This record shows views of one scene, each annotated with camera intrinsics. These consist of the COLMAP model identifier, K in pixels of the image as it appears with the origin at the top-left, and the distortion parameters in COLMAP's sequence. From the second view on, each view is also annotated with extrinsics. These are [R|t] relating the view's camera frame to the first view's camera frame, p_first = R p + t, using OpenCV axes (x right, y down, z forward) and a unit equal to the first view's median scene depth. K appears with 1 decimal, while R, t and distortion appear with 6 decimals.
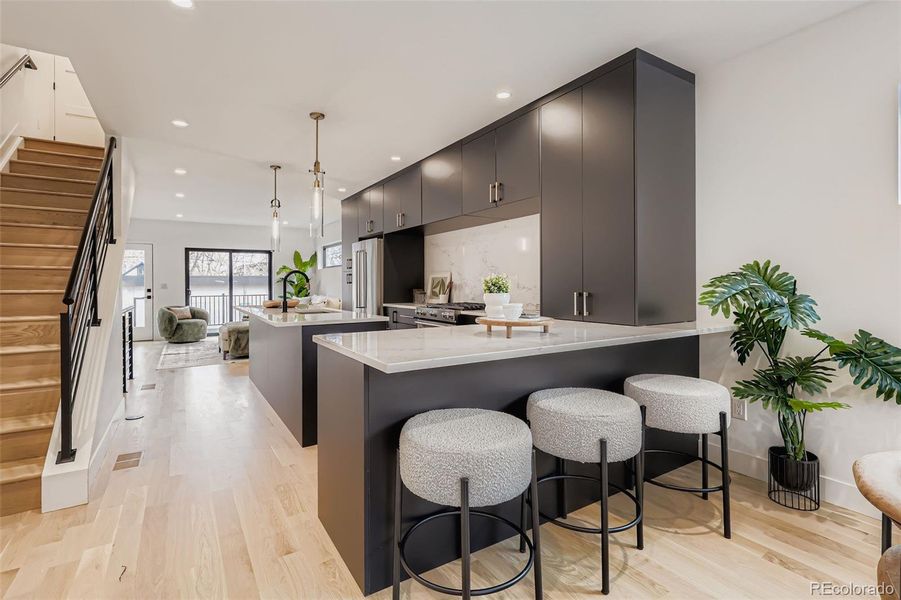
lens RADIAL K [[432.7, 0, 450.5], [0, 432.7, 270.7], [0, 0, 1]] dist [-0.000168, 0.000203]
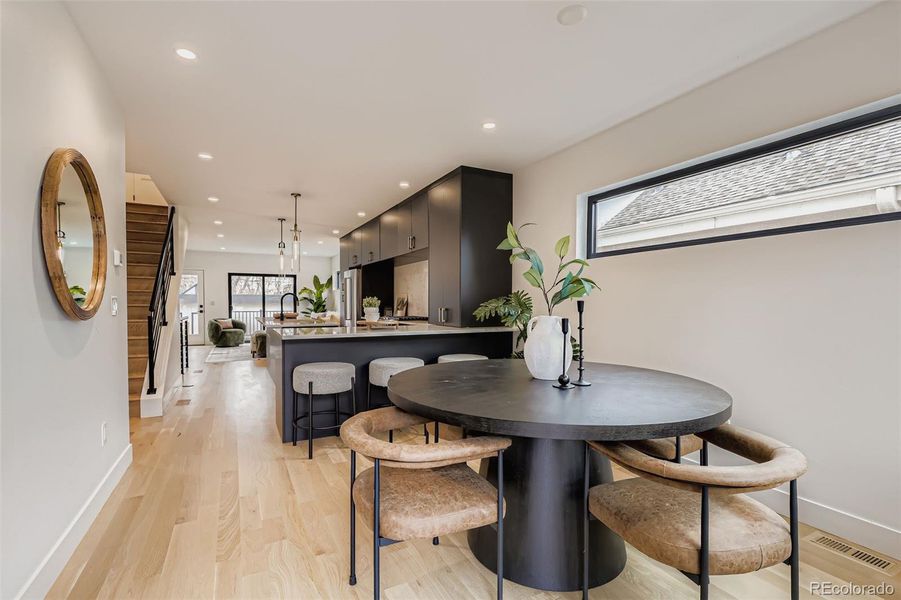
lens RADIAL K [[414.6, 0, 450.5], [0, 414.6, 300.0], [0, 0, 1]] dist [-0.000417, -0.000340]
pose [[0.997071, 0.006604, -0.076192, 0.169837], [-0.004831, 0.999714, 0.023421, -0.006694], [0.076324, -0.022985, 0.996818, -0.215054]]
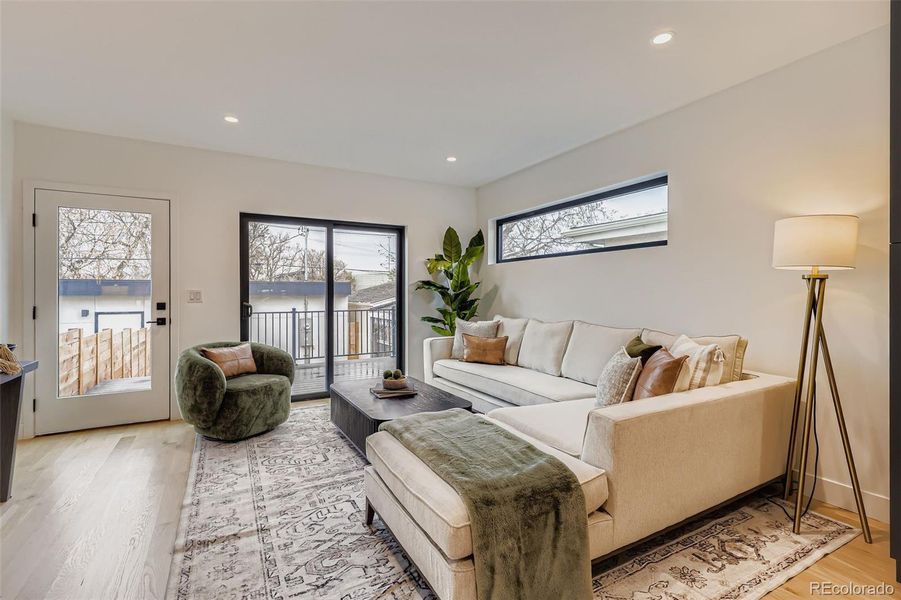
lens RADIAL K [[422.8, 0, 449.4], [0, 422.8, 284.5], [0, 0, 1]] dist [0.001155, -0.000060]
pose [[0.997993, 0.004104, -0.063183, -0.474478], [-0.003618, 0.999963, 0.007798, 0.024187], [0.063213, -0.007554, 0.997971, 0.739834]]
